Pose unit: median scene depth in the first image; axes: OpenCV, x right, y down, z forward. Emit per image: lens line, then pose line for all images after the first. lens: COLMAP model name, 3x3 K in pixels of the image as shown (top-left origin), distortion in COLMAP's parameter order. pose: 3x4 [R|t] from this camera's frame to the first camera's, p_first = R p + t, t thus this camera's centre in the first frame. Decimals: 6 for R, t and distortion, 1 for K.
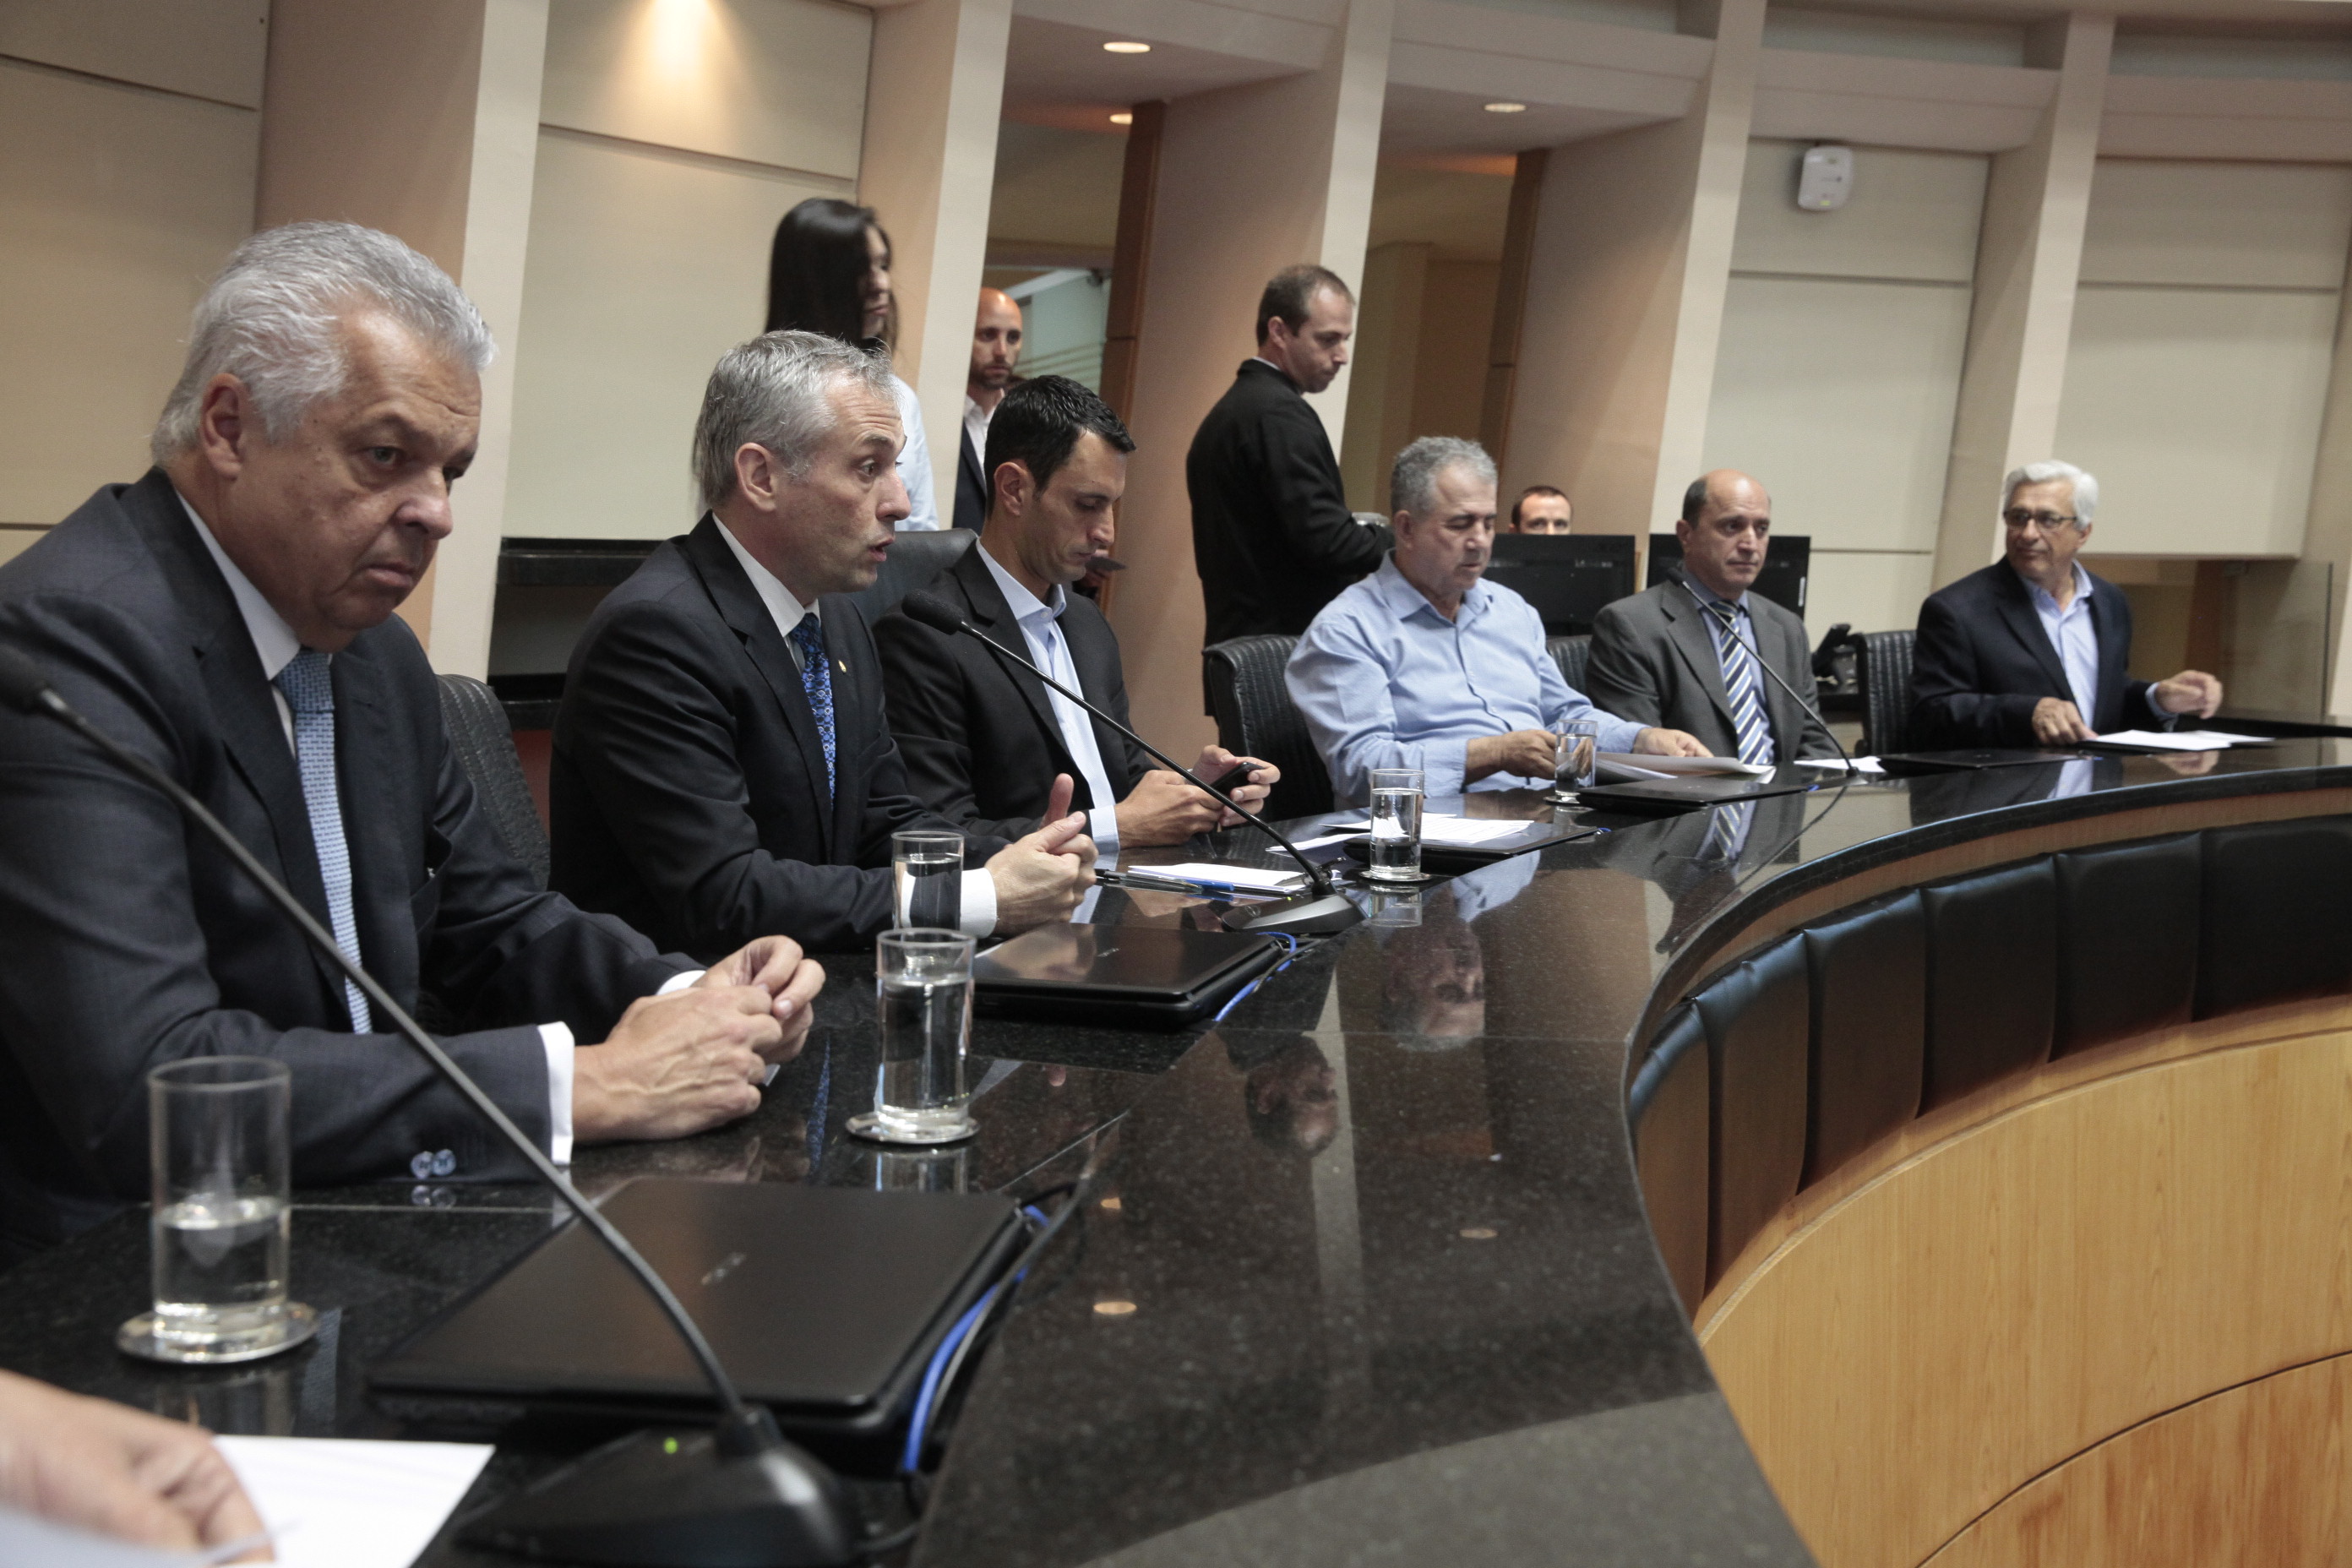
lens RADIAL K [[2576.3, 0, 1182.7], [0, 2576.3, 787.1], [0, 0, 1]] dist [0.022778, 0.000000]
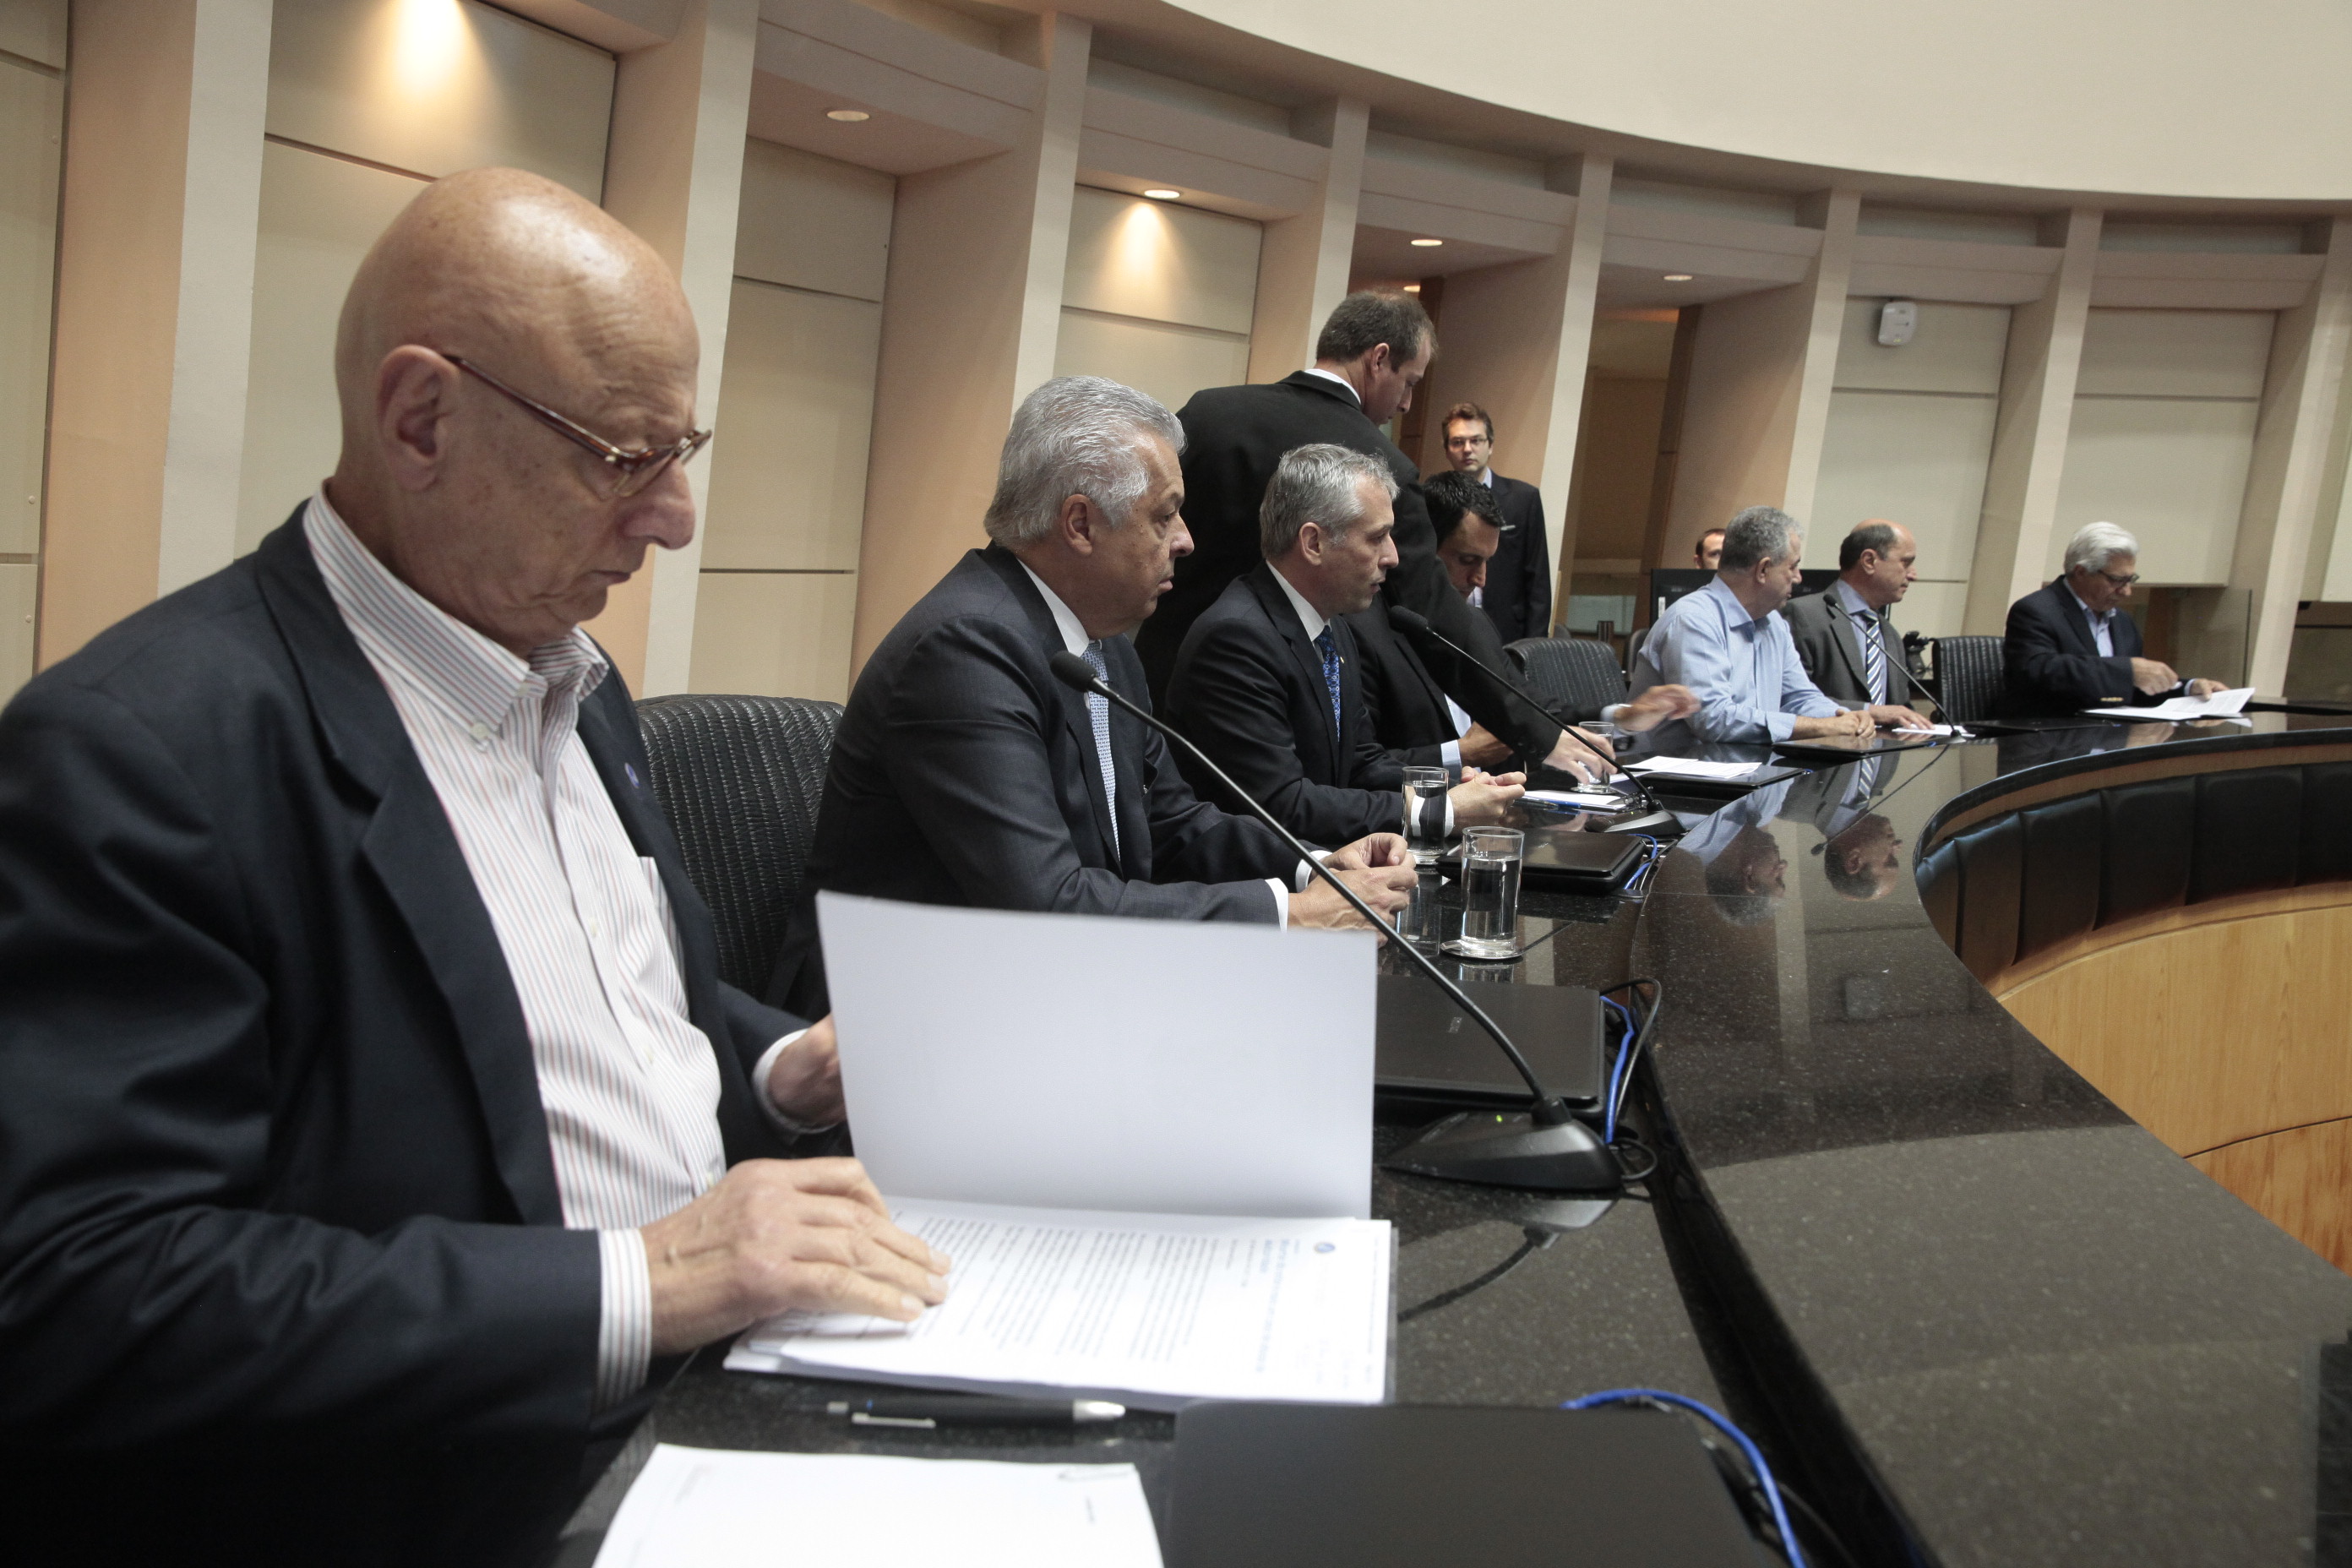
lens RADIAL K [[1766.0, 0, 1186.0], [0, 1766.0, 785.3], [0, 0, 1]] dist [-0.062831, 0.034881]
pose [[0.993537, 0.010007, -0.113067, -0.117053], [-0.007051, 0.999624, 0.026515, 0.001017], [0.113290, -0.025547, 0.993234, -0.079621]]
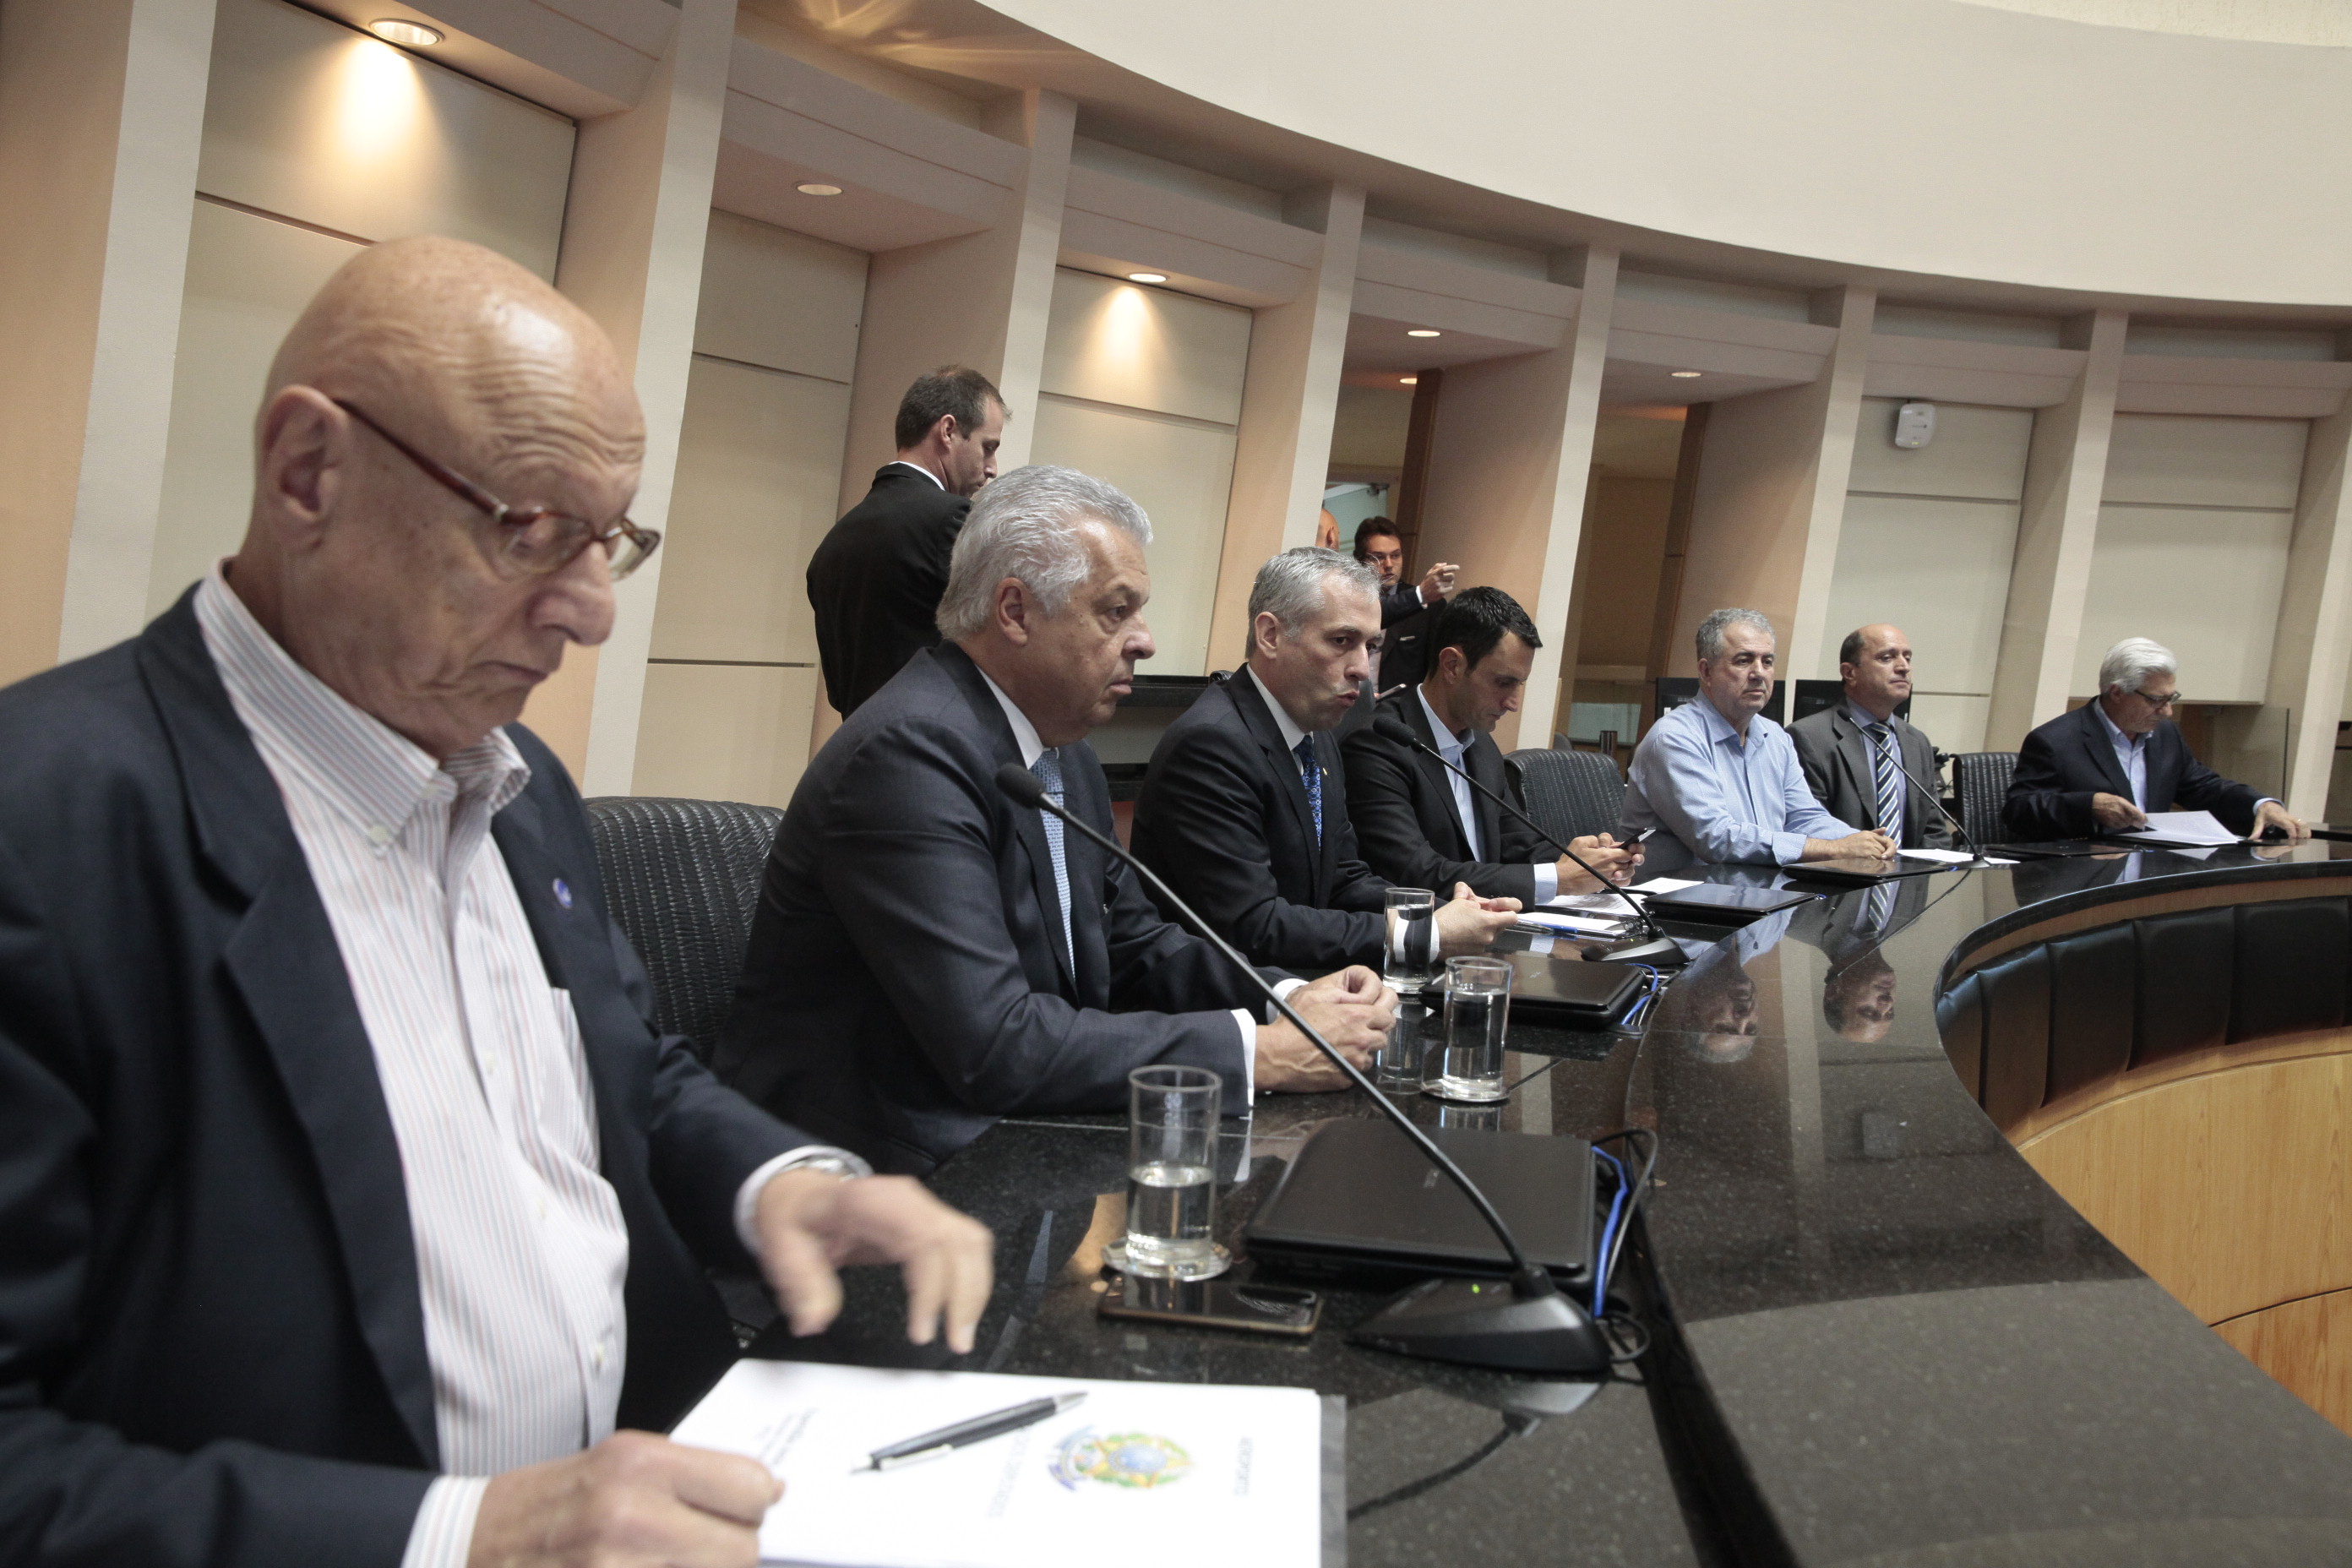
lens RADIAL K [[1864.1, 0, 1191.5], [0, 1864.1, 775.4], [0, 0, 1]] dist [-0.061415, 0.055166]
pose [[0.994579, 0.020610, -0.101920, -0.110837], [-0.024568, 0.998986, -0.037731, -0.003378], [0.101039, 0.040030, 0.994077, -0.060178]]
